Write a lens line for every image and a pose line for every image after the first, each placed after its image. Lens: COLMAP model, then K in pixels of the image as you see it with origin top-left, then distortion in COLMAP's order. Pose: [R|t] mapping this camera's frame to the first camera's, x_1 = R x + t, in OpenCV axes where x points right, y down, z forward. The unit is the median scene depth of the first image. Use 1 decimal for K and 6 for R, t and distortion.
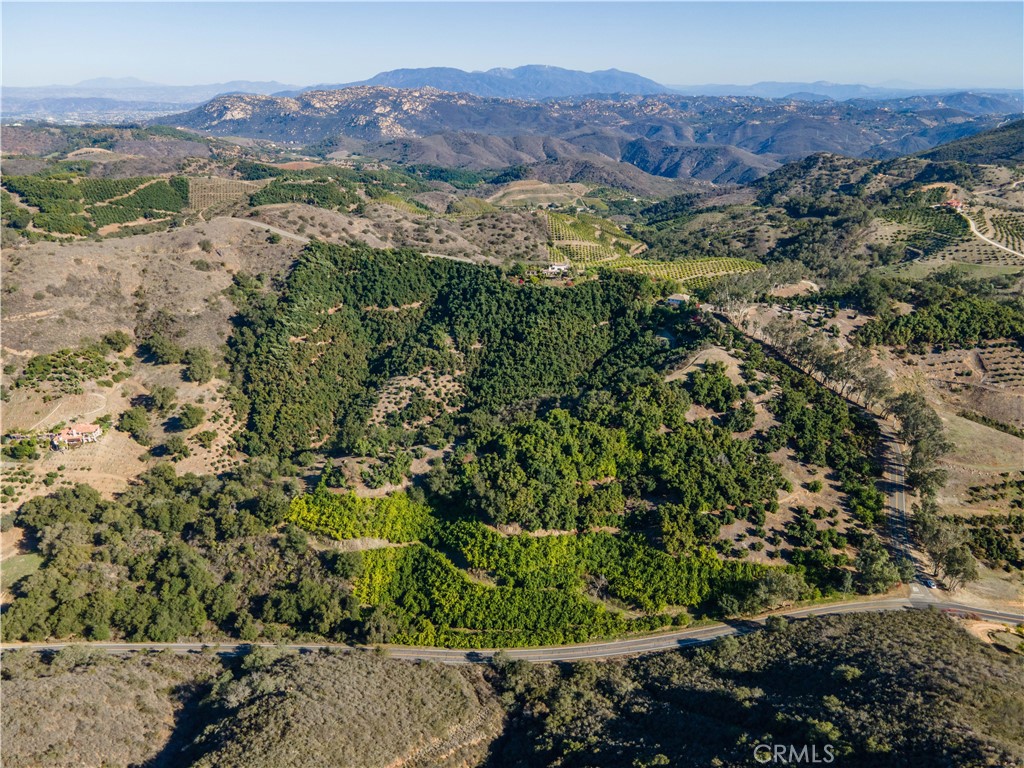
lens RADIAL K [[748.4, 0, 517.0], [0, 748.4, 383.6], [0, 0, 1]] dist [0.023685, 0.033607]
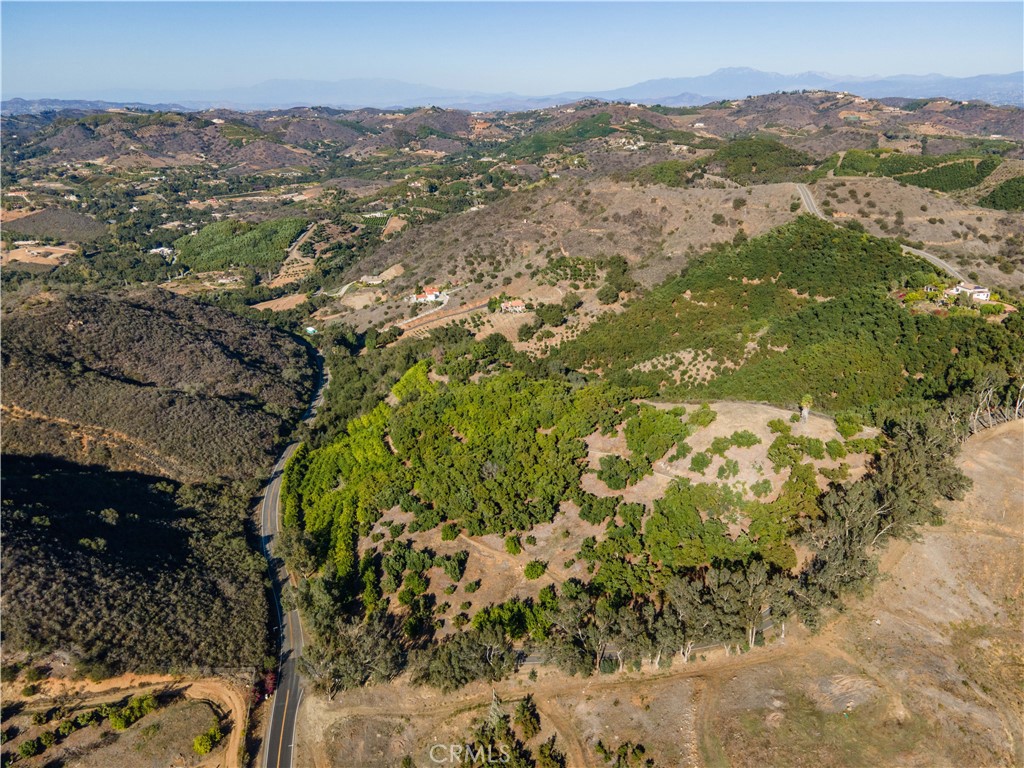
lens RADIAL K [[748.4, 0, 516.0], [0, 748.4, 377.6], [0, 0, 1]] dist [0.023685, 0.033607]
pose [[0.296915, 0.334991, -0.894216, 0.663494], [-0.335398, 0.913367, 0.230800, -0.125363], [0.894063, 0.231391, 0.383548, 0.472791]]
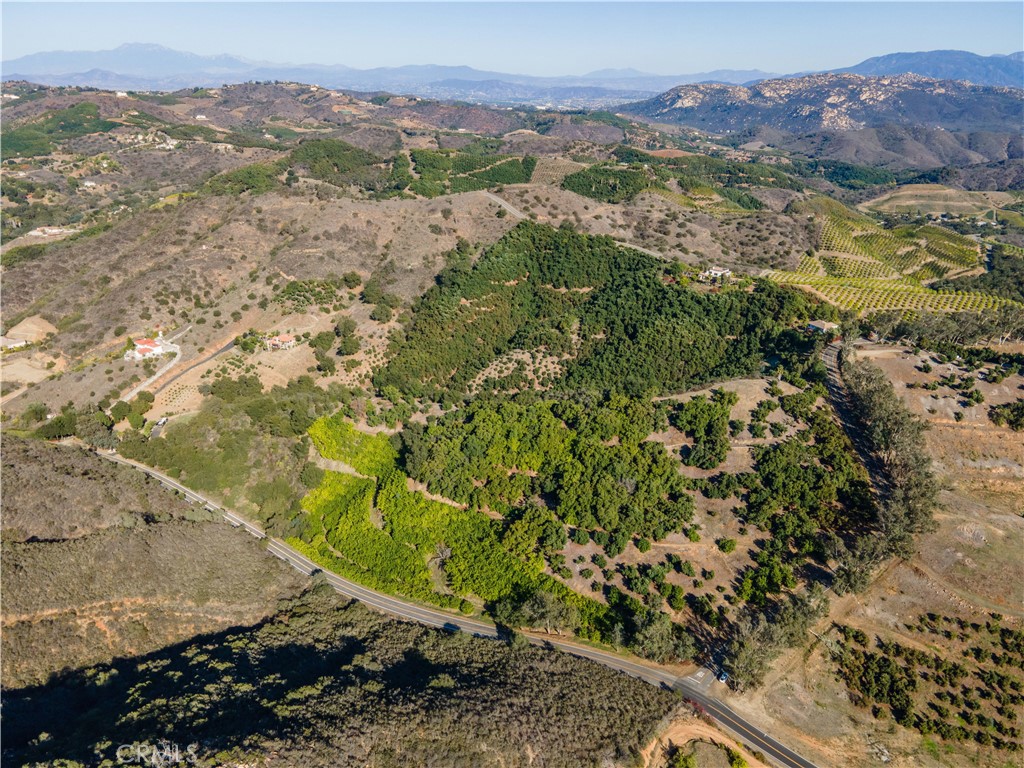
lens RADIAL K [[748.4, 0, 516.2], [0, 748.4, 382.7], [0, 0, 1]] dist [0.023685, 0.033607]
pose [[0.835624, 0.217537, -0.504391, 0.411510], [-0.211328, 0.974880, 0.070345, -0.039600], [0.507023, 0.047810, 0.860605, 0.080860]]
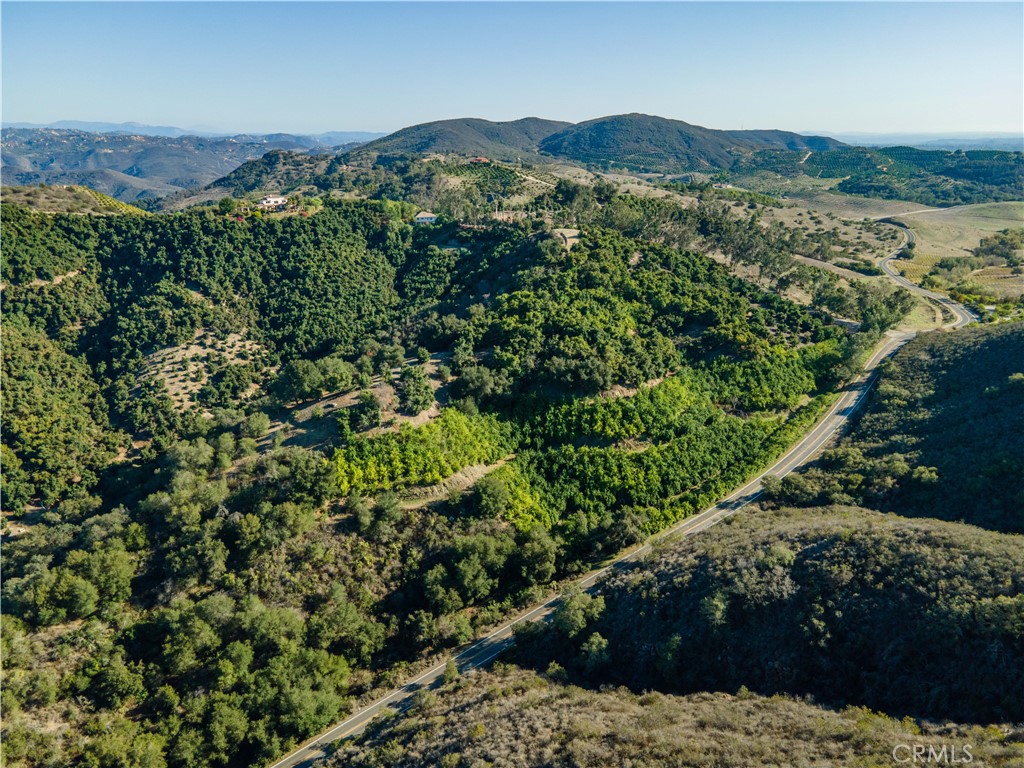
lens RADIAL K [[748.4, 0, 517.4], [0, 748.4, 385.3], [0, 0, 1]] dist [0.023685, 0.033607]
pose [[0.686152, -0.232098, 0.689439, -0.437174], [0.266230, 0.962106, 0.058929, 0.070017], [-0.676991, 0.143115, 0.721943, 0.306499]]
